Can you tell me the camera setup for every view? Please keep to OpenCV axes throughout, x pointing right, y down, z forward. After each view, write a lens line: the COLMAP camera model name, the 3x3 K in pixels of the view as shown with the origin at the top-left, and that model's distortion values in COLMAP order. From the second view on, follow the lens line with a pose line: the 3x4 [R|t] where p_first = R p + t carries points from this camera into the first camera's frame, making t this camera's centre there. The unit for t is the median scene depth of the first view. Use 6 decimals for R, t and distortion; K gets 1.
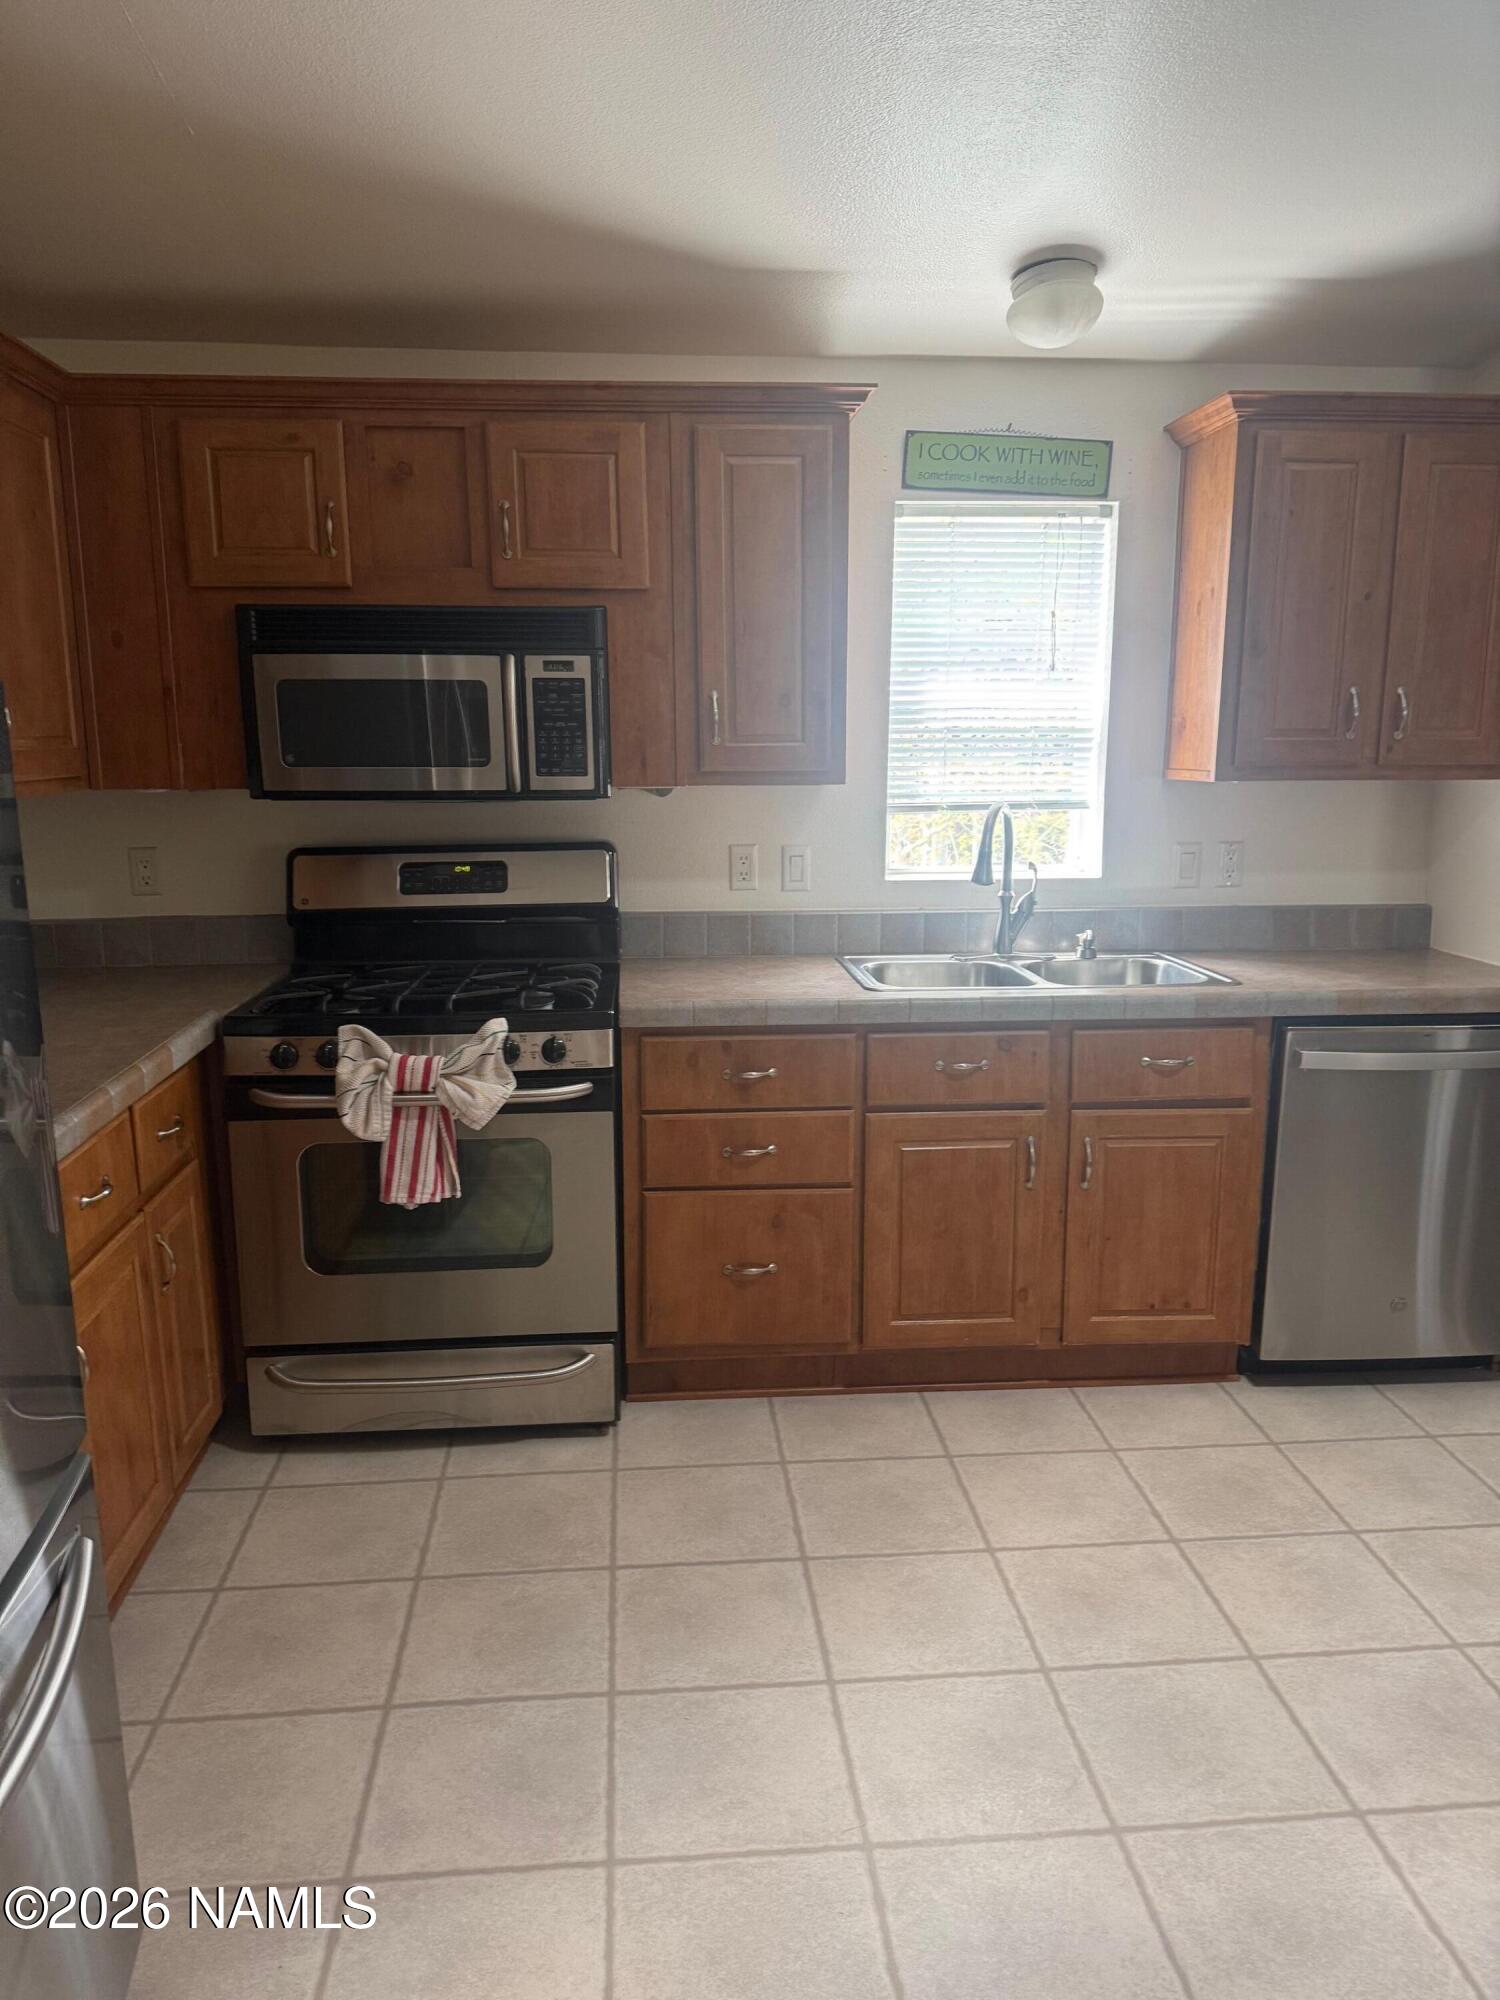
lens RADIAL K [[1379.6, 0, 750.0], [0, 1379.6, 1000.0], [0, 0, 1]] dist [0.092341, -0.092414]
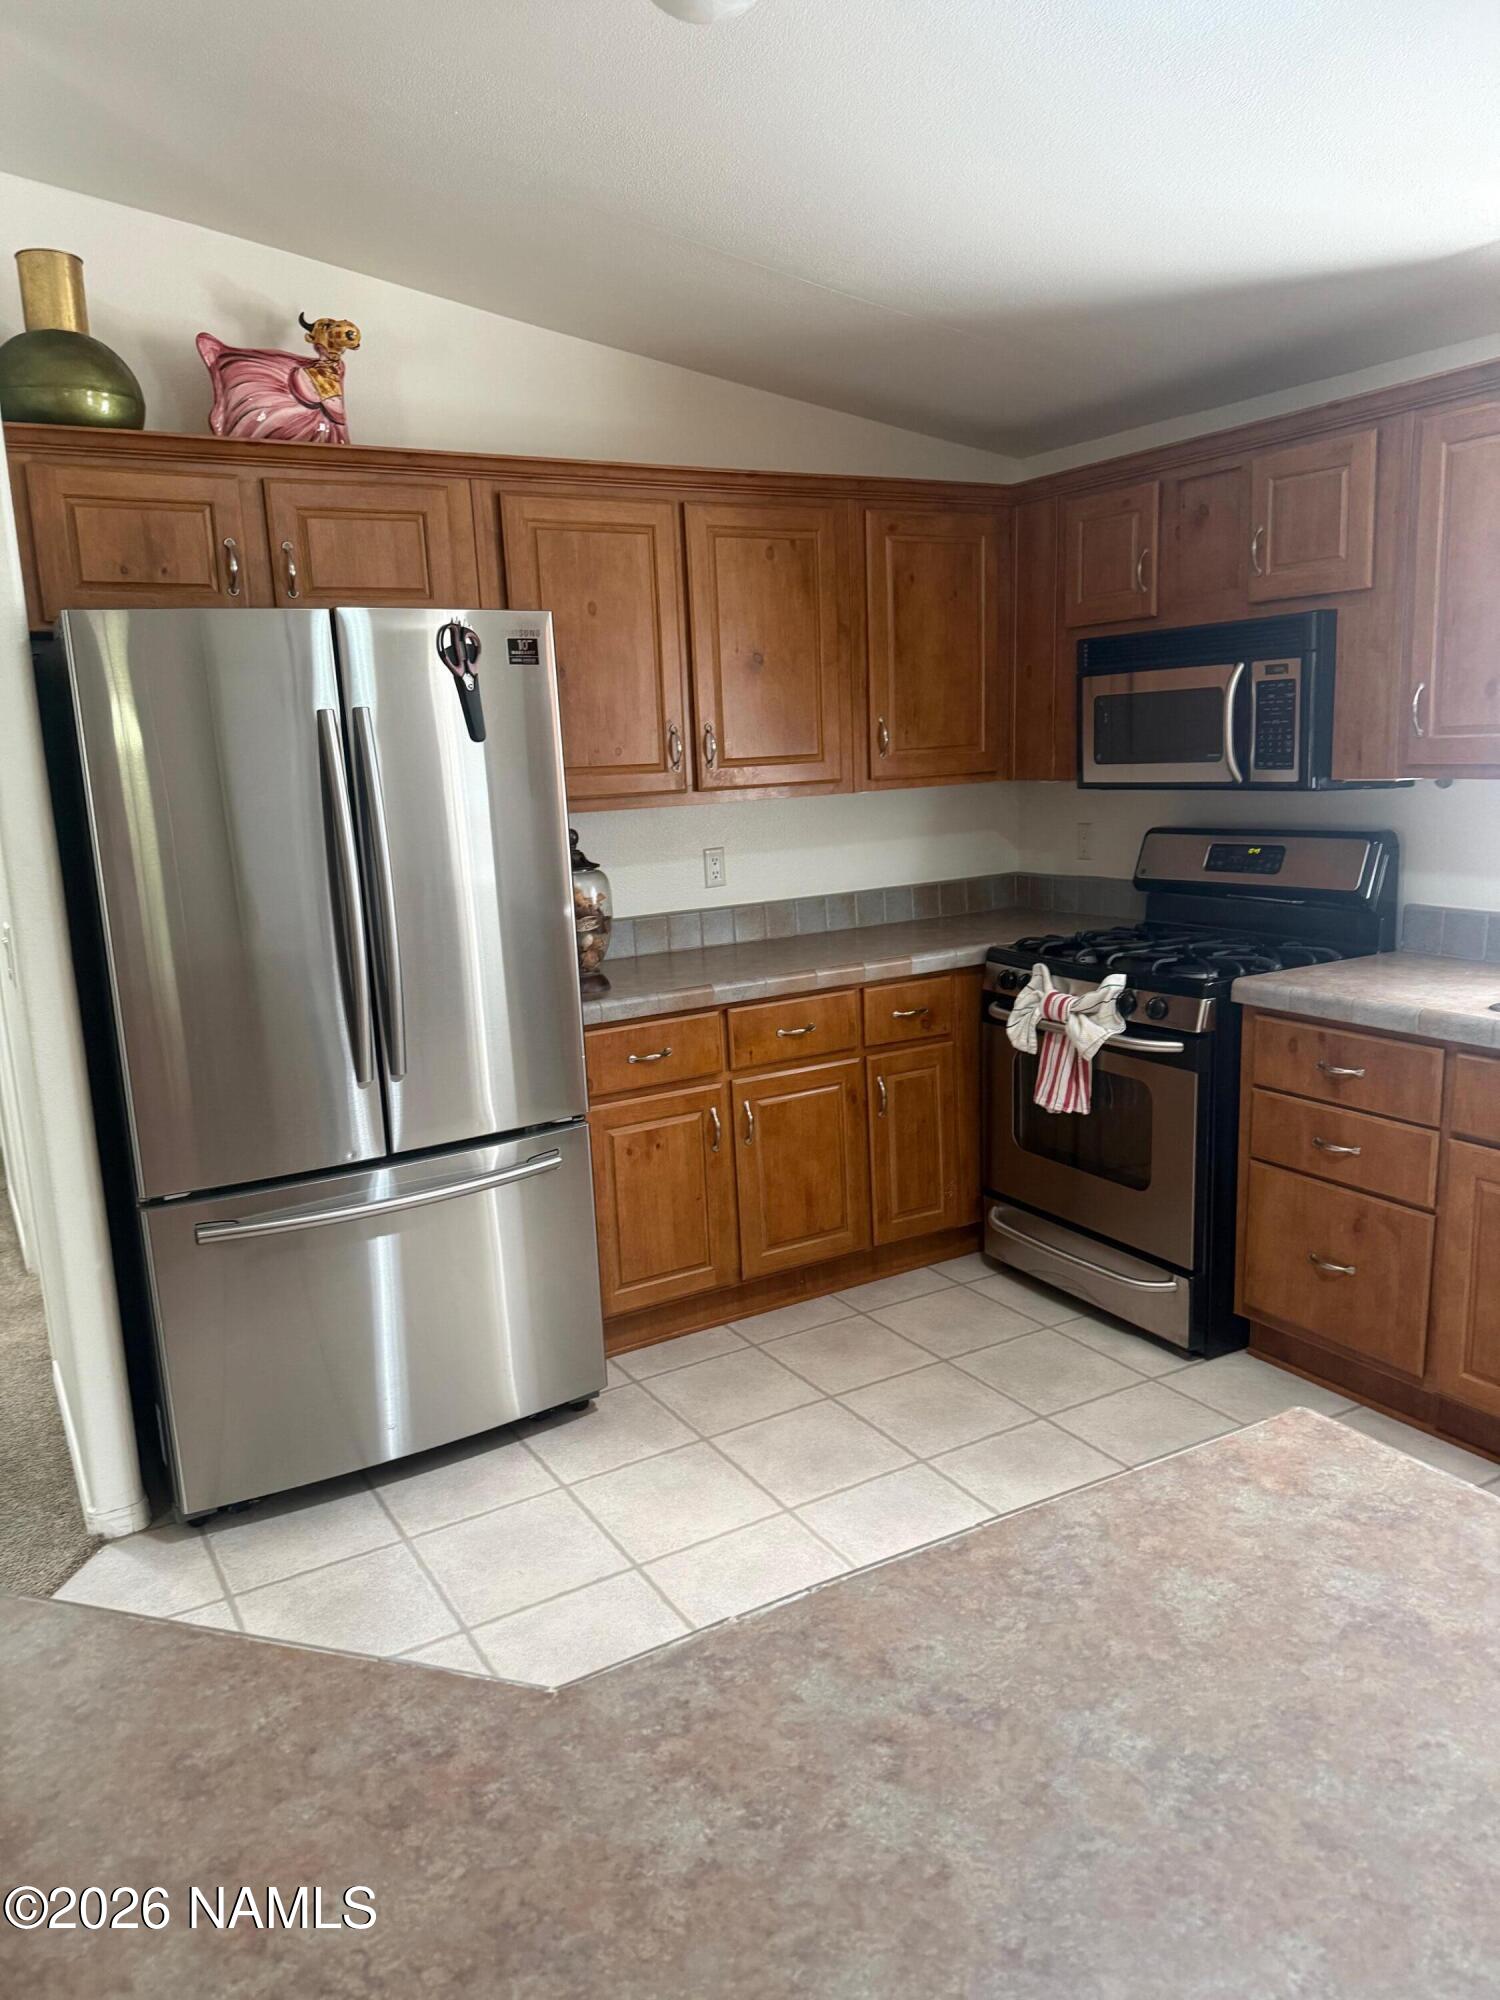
lens RADIAL K [[1423.6, 0, 750.0], [0, 1423.6, 1000.0], [0, 0, 1]] dist [-0.008902, -0.003258]
pose [[0.423790, 0.151463, -0.893007, 0.714100], [-0.131657, 0.985749, 0.104713, -0.046552], [0.896141, 0.073194, 0.437692, 0.158794]]
